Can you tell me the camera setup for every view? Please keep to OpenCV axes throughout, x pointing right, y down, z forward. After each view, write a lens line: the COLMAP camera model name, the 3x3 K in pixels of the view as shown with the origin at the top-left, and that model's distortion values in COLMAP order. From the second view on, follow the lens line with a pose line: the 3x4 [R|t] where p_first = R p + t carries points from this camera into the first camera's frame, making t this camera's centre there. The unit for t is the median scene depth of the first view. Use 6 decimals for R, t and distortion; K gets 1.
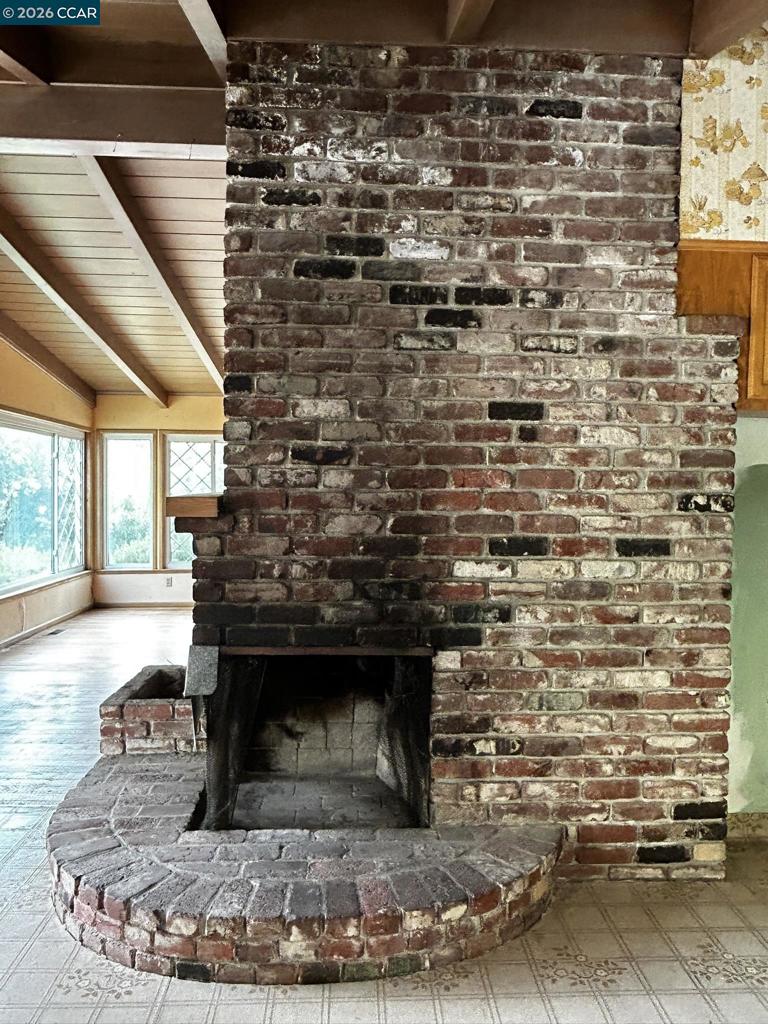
lens RADIAL K [[775.3, 0, 390.6], [0, 775.3, 514.8], [0, 0, 1]] dist [0.007584, -0.022771]
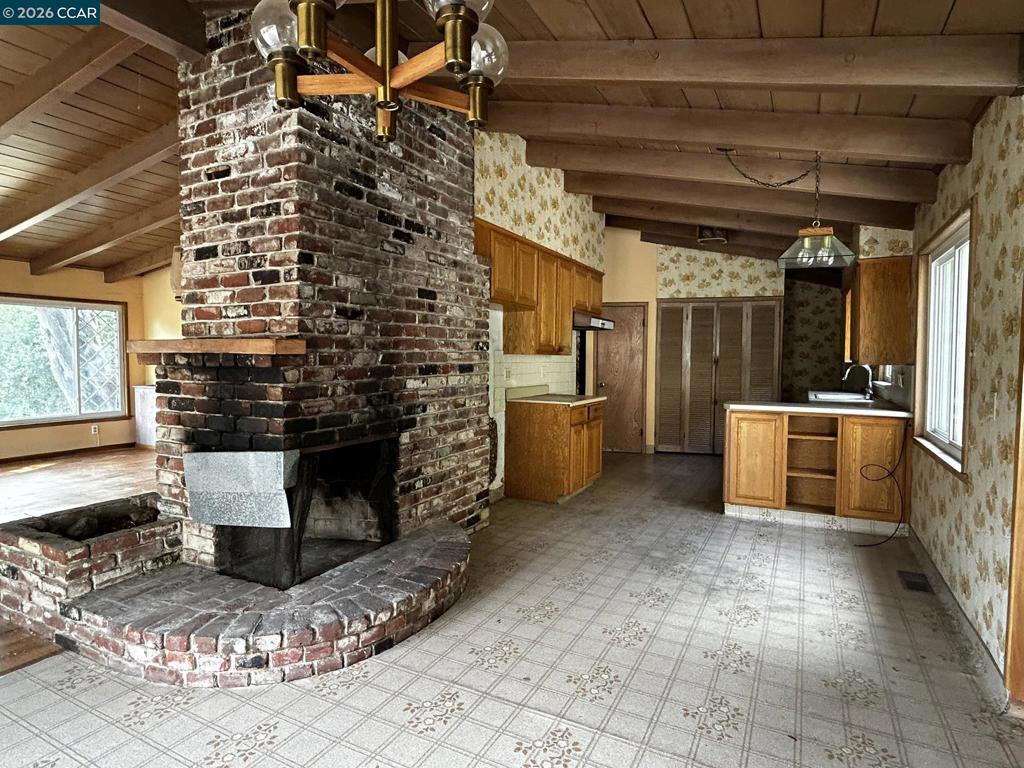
lens RADIAL K [[563.4, 0, 512.7], [0, 563.4, 381.3], [0, 0, 1]] dist [-0.001780, -0.002146]
pose [[0.509383, -0.050194, 0.859075, -0.870880], [0.036346, 0.998662, 0.036799, 0.026981], [-0.859772, 0.012480, 0.510526, 0.165291]]
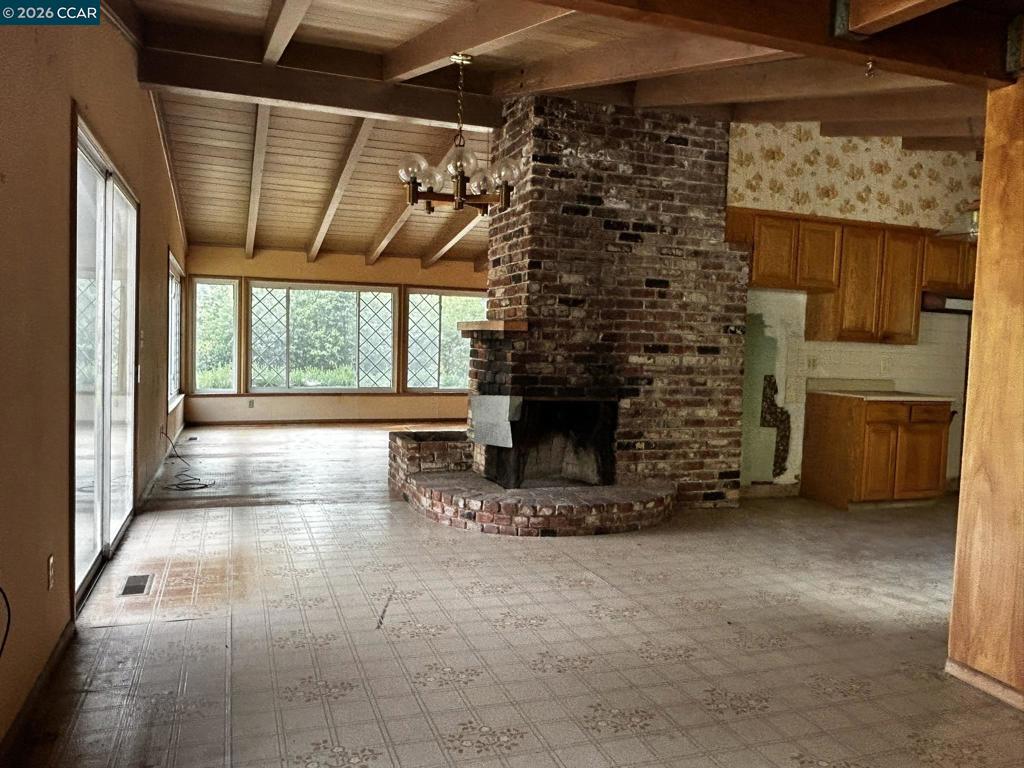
lens RADIAL K [[775.3, 0, 506.6], [0, 775.3, 383.1], [0, 0, 1]] dist [0.007584, -0.022771]
pose [[0.958761, 0.001149, 0.284210, -0.821953], [-0.006753, 0.999802, 0.018740, 0.097901], [-0.284132, -0.019887, 0.958579, -0.894306]]
